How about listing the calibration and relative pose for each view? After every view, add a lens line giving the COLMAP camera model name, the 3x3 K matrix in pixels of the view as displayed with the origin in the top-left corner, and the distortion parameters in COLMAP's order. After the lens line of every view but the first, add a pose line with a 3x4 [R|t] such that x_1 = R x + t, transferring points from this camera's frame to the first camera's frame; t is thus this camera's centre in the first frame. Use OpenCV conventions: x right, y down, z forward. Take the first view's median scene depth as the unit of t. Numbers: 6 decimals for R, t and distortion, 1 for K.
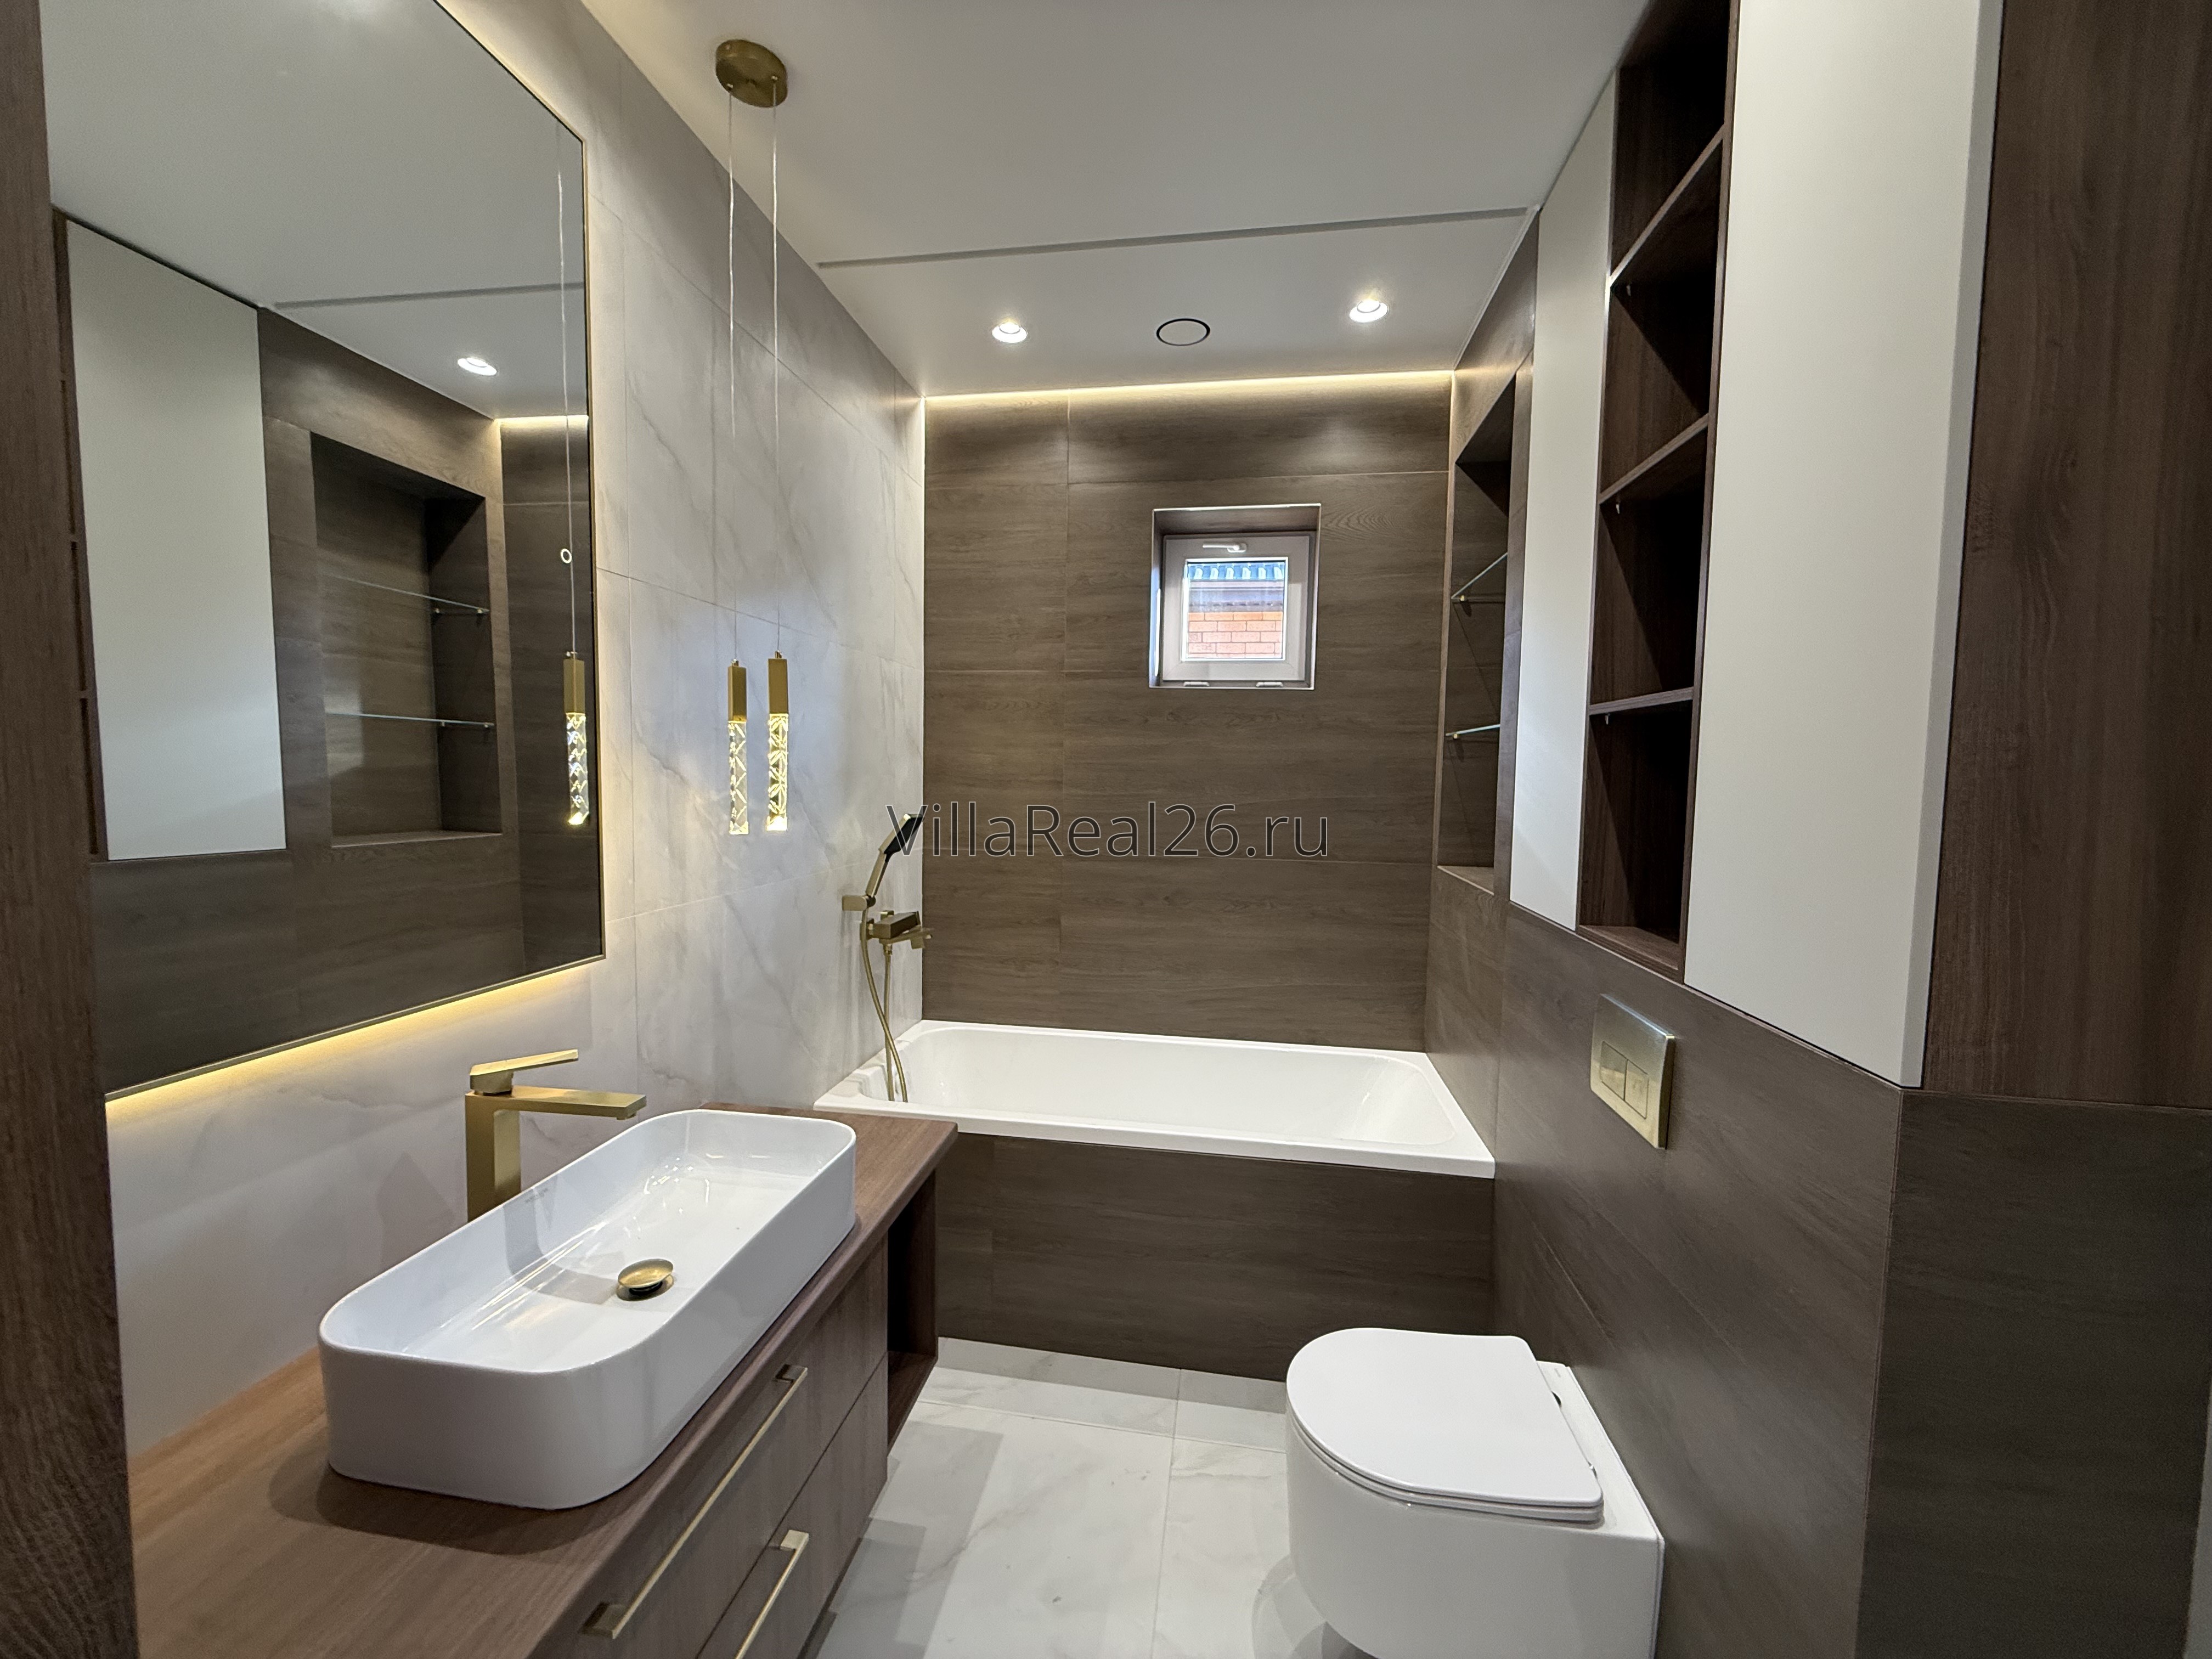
lens RADIAL K [[880.4, 0, 1107.2], [0, 880.4, 830.3], [0, 0, 1]] dist [-0.001764, 0.000316]
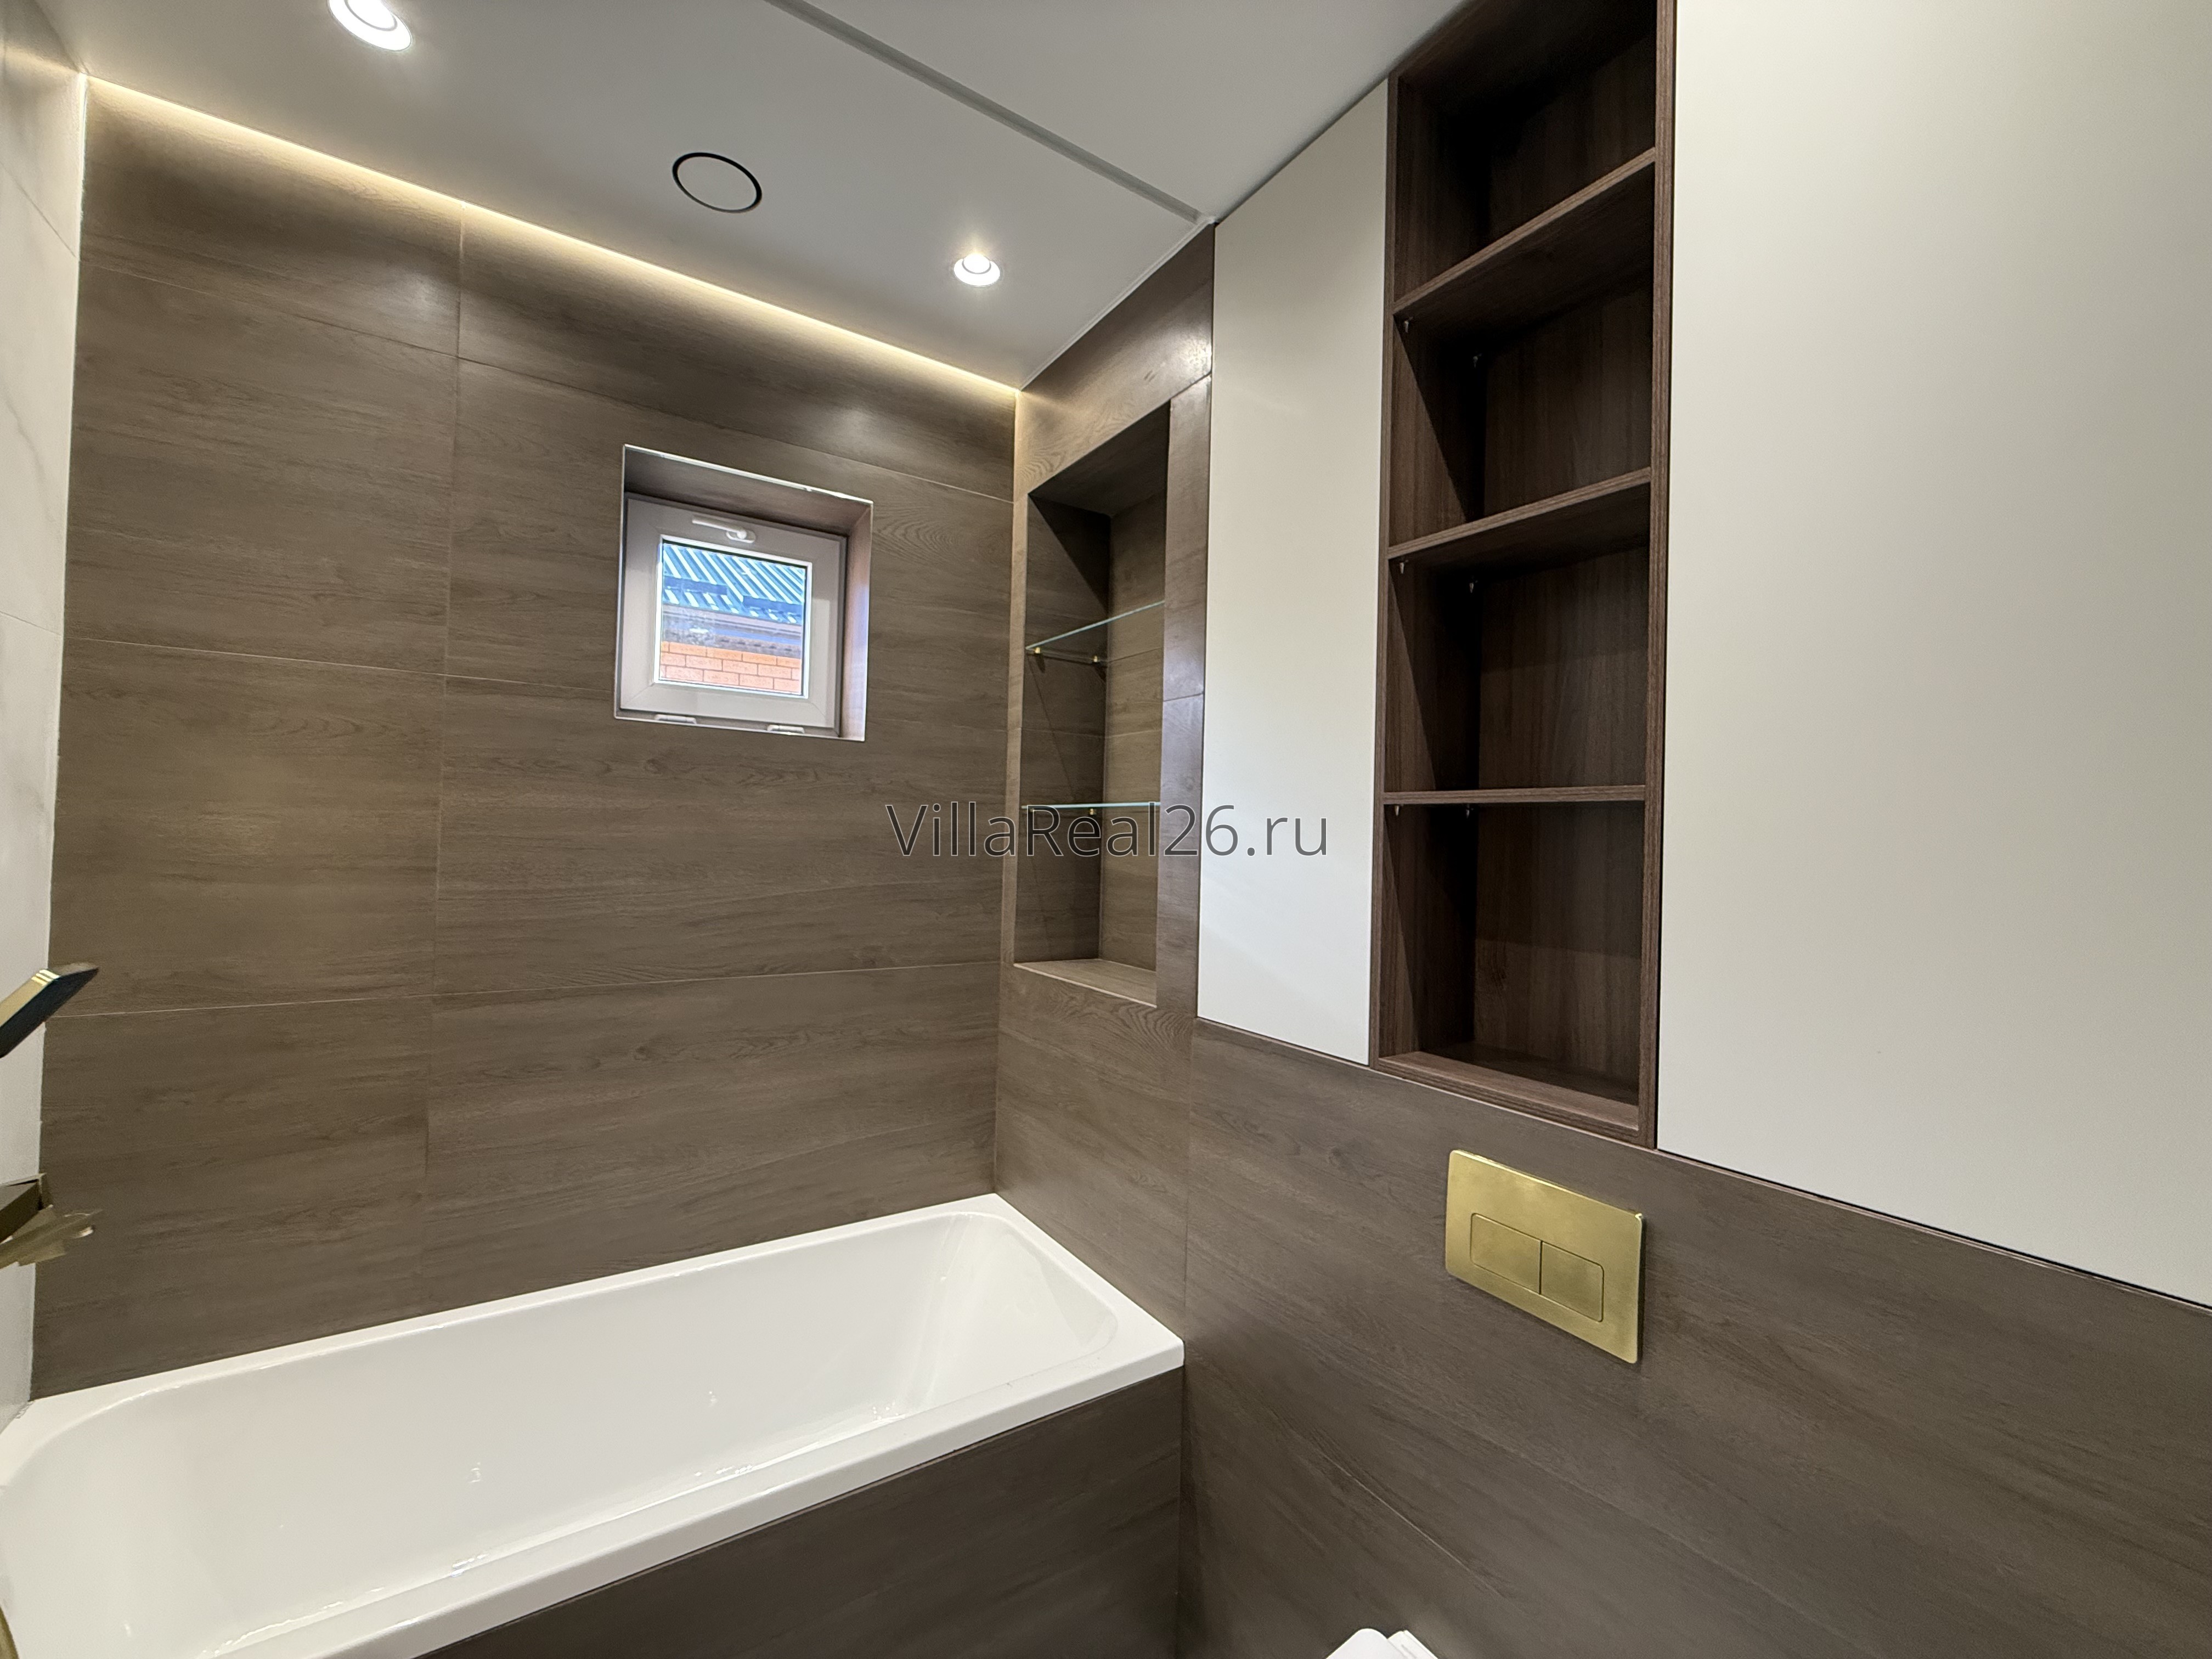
lens RADIAL K [[880.4, 0, 1100.1], [0, 880.4, 829.6], [0, 0, 1]] dist [-0.001764, 0.000316]
pose [[0.743834, 0.010513, 0.668282, -0.112479], [0.031013, 0.998256, -0.050223, -0.039193], [-0.667645, 0.058083, 0.742211, 0.299326]]
